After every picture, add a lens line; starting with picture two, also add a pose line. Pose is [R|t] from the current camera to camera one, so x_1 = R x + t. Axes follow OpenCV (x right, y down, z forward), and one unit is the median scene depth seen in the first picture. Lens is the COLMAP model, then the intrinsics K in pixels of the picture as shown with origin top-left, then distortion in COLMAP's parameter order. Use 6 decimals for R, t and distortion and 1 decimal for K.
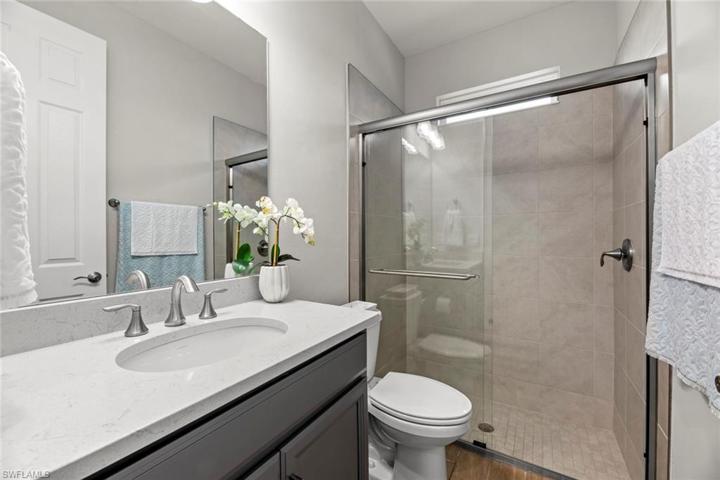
lens RADIAL K [[293.0, 0, 361.0], [0, 293.0, 228.5], [0, 0, 1]] dist [0.008058, 0.000220]
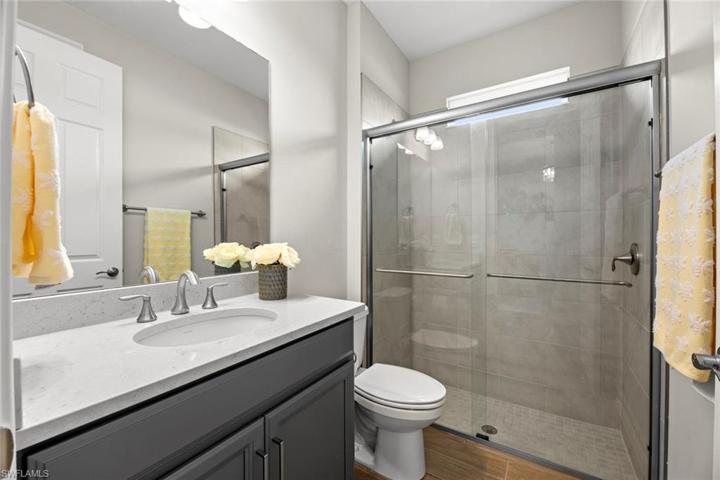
lens RADIAL K [[294.5, 0, 357.2], [0, 294.5, 232.4], [0, 0, 1]] dist [0.001211, 0.000047]
pose [[0.998938, 0.003153, -0.045965, 0.077262], [-0.003207, 0.999994, -0.001097, 0.015094], [0.045961, 0.001243, 0.998942, -0.076227]]
